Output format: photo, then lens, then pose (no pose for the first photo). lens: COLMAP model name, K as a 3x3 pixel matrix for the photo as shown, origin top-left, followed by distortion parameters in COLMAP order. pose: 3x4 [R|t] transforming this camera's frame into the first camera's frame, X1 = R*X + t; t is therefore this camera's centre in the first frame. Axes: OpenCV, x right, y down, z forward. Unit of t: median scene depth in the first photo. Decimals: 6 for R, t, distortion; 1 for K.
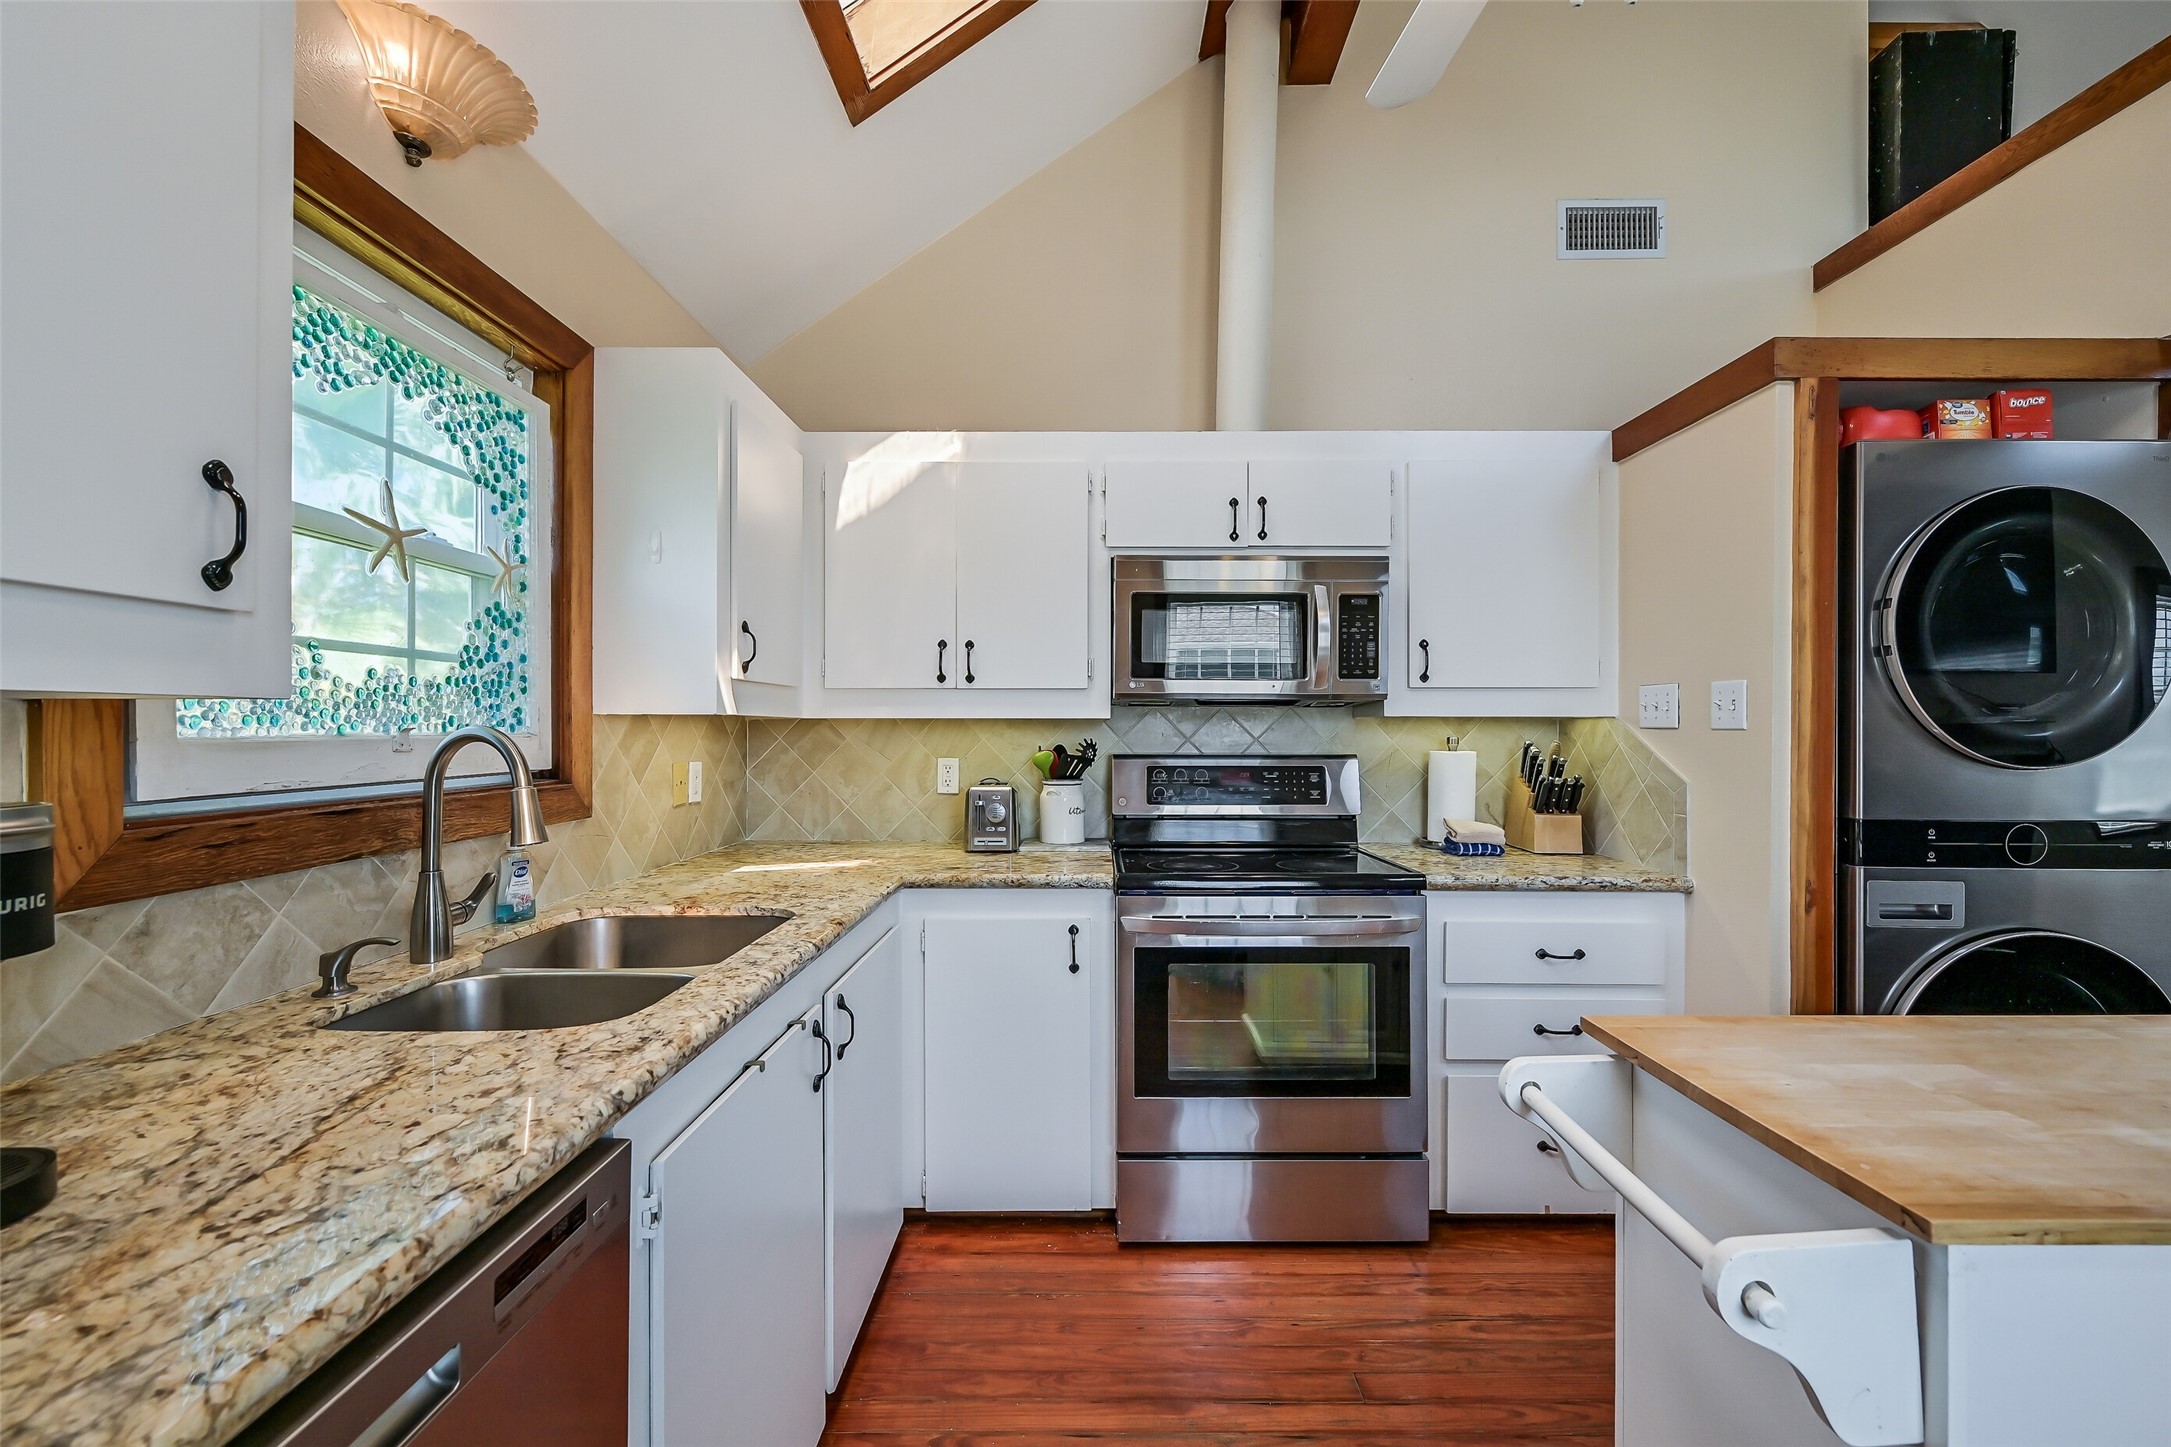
lens RADIAL K [[888.2, 0, 1091.7], [0, 888.2, 728.9], [0, 0, 1]] dist [-0.011104, 0.000099]
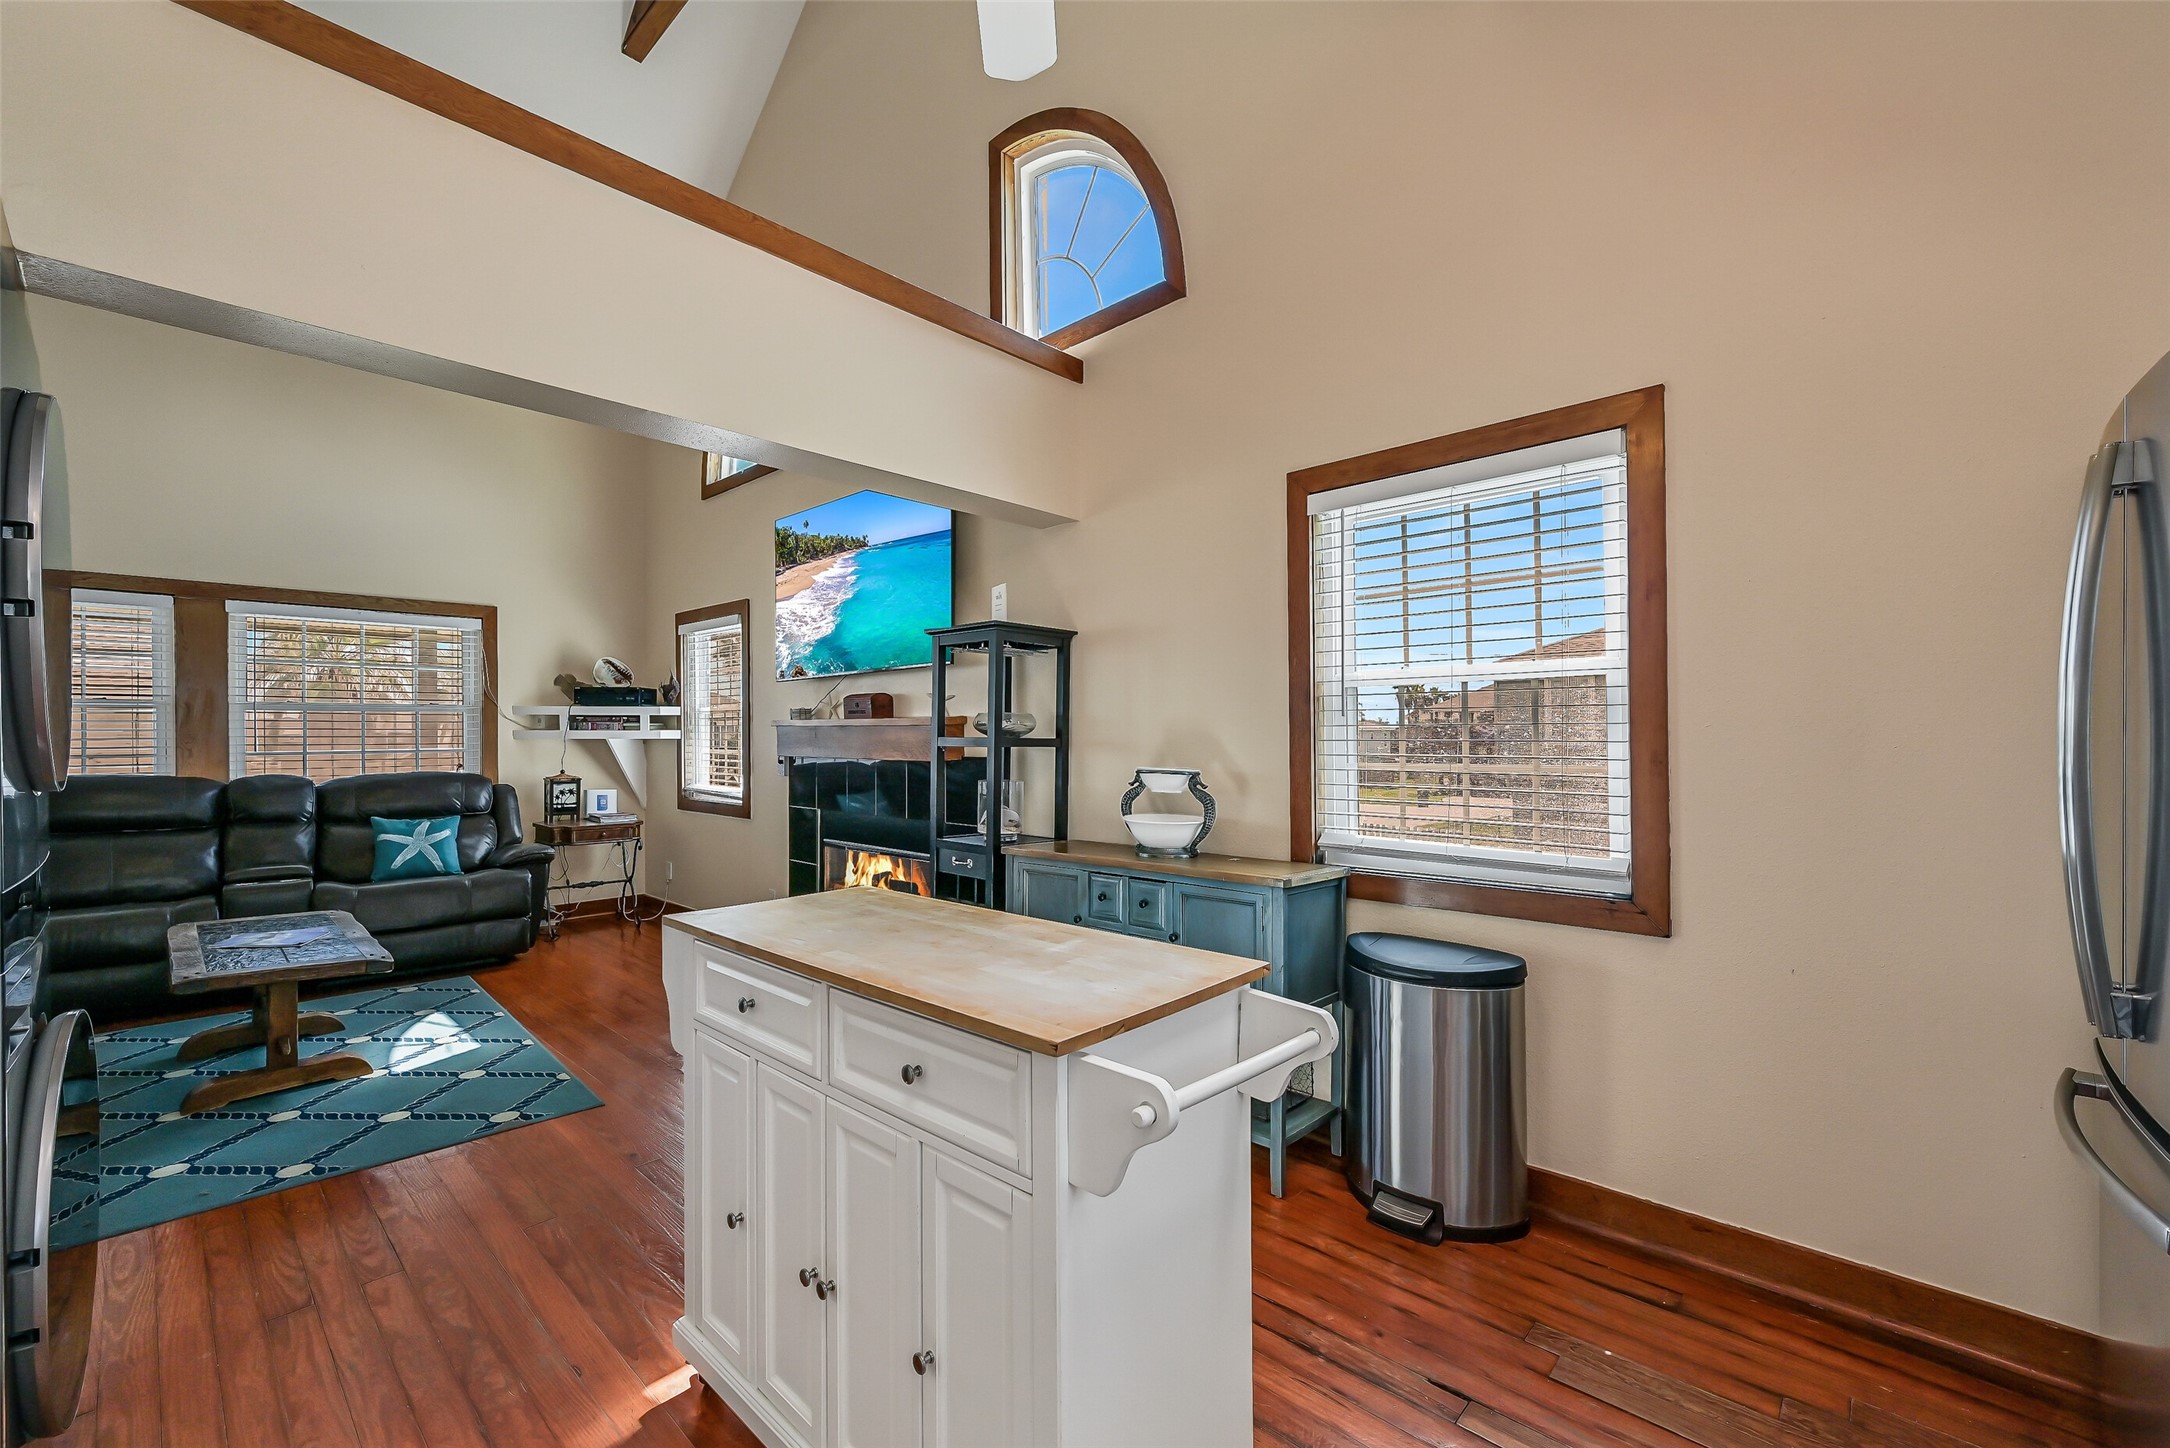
lens RADIAL K [[876.7, 0, 1085.0], [0, 876.7, 724.0], [0, 0, 1]] dist [-0.000106, -0.000008]
pose [[-0.742675, 0.010066, 0.669577, -0.048547], [0.008144, 0.999949, -0.005999, -0.005170], [-0.669603, 0.000997, -0.742719, 0.848149]]
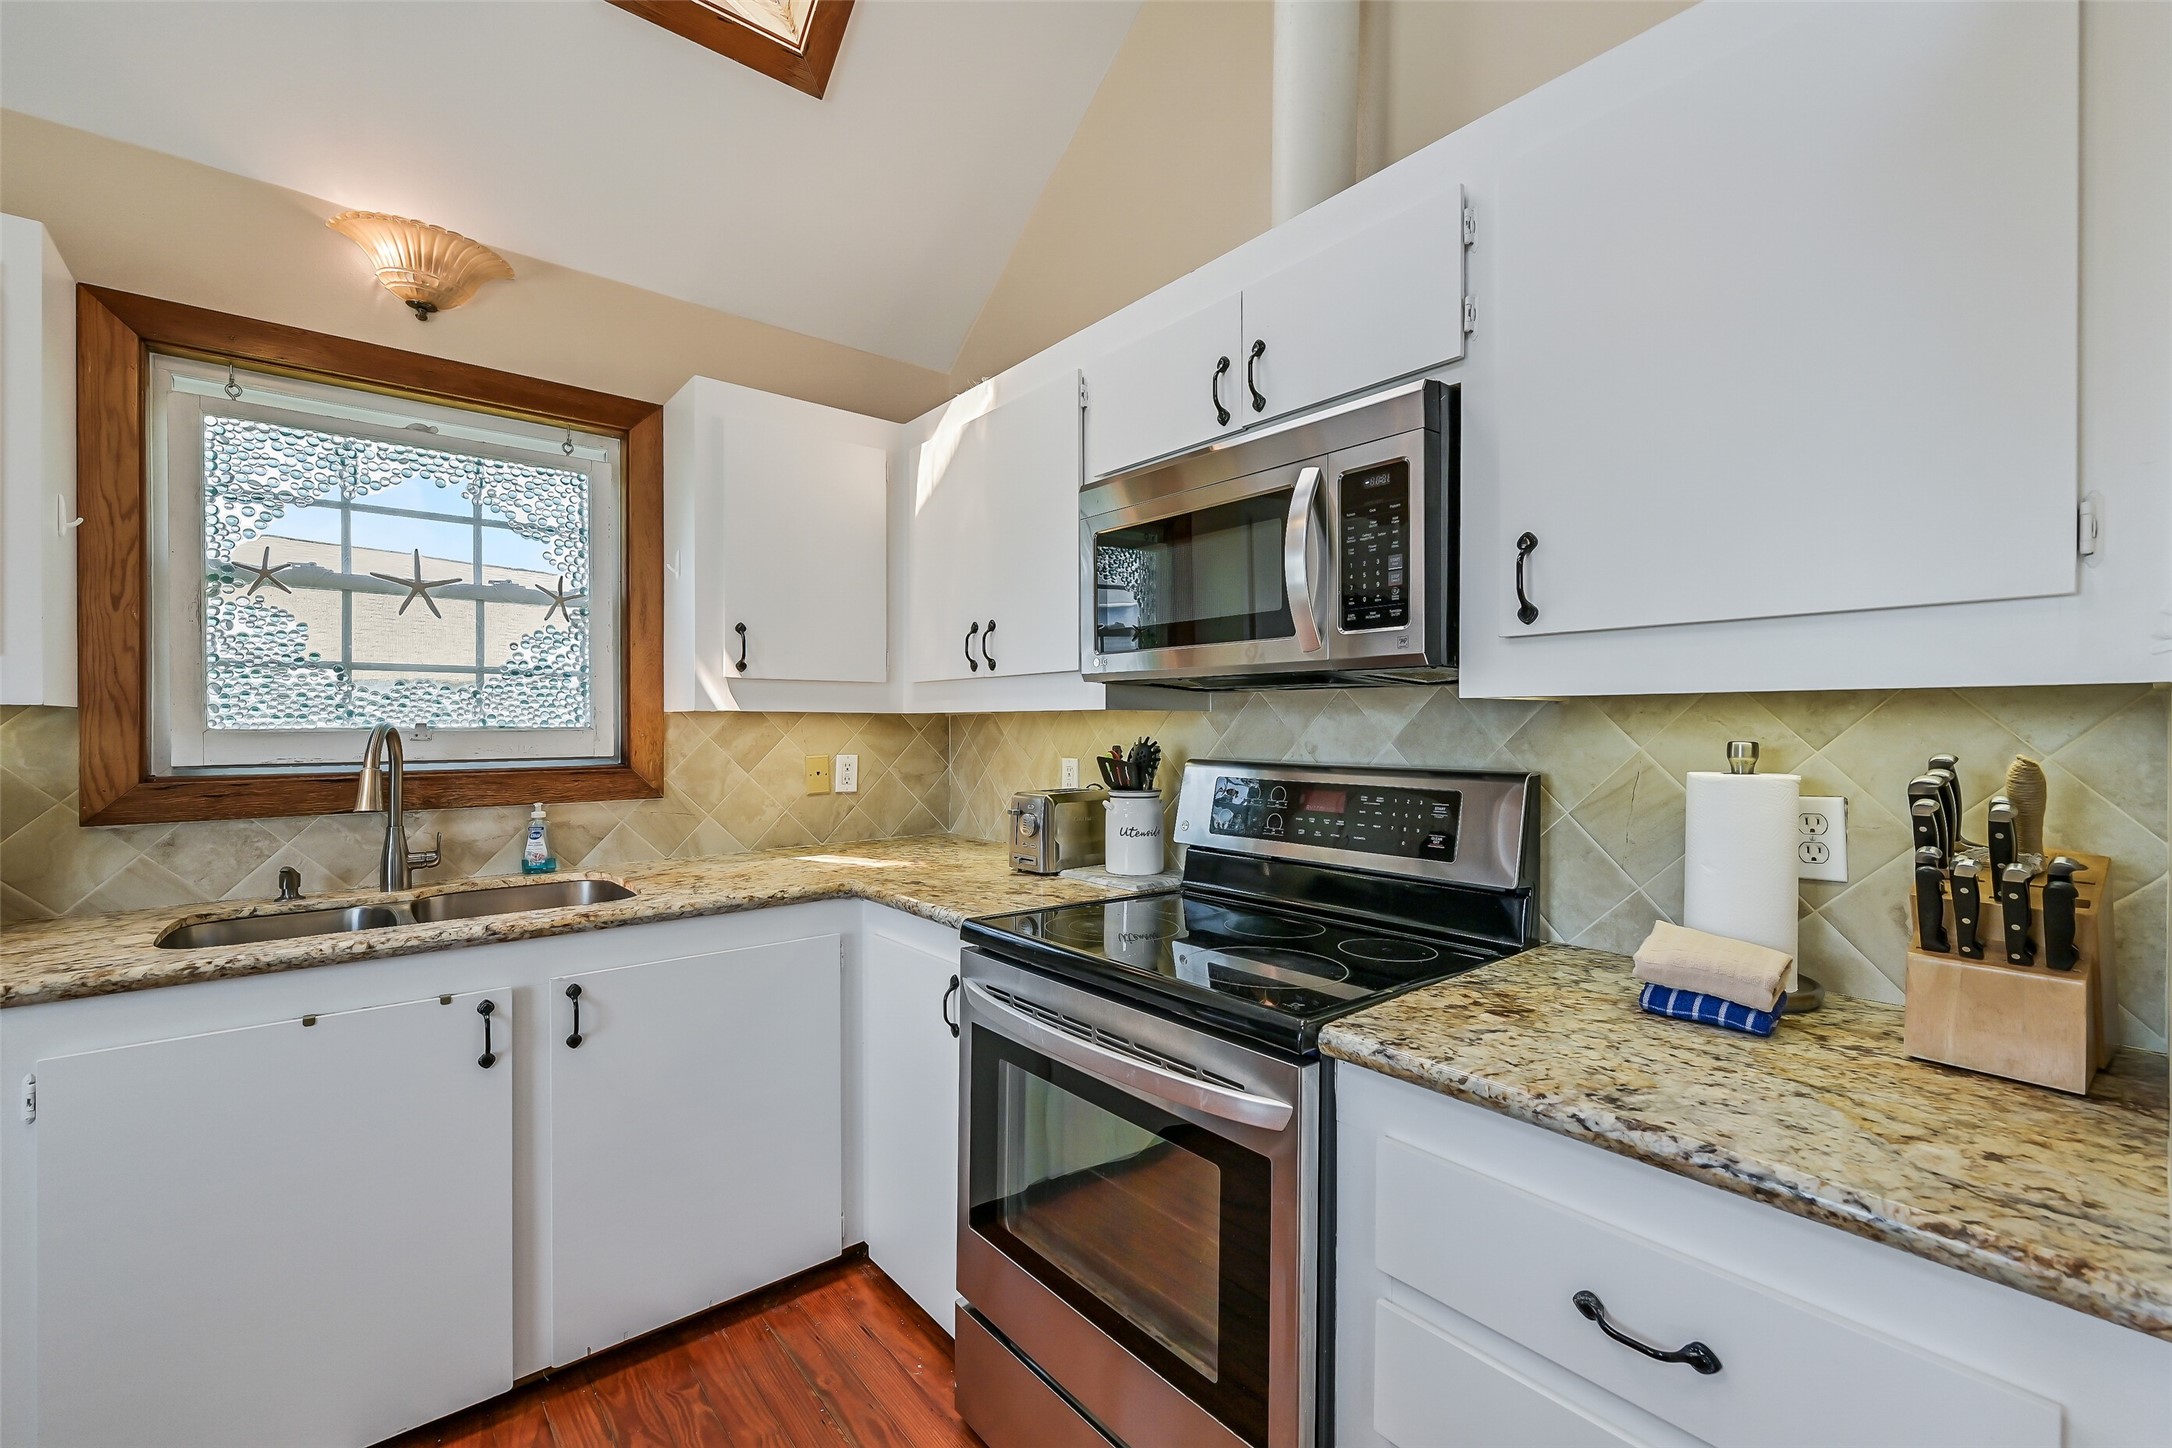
lens RADIAL K [[910.3, 0, 1094.0], [0, 910.3, 727.5], [0, 0, 1]] dist [0.000476, -0.000160]
pose [[0.645663, 0.001279, -0.763621, 0.701004], [0.000636, 0.999997, 0.002213, 0.001849], [0.763622, -0.001915, 0.645660, 0.604151]]
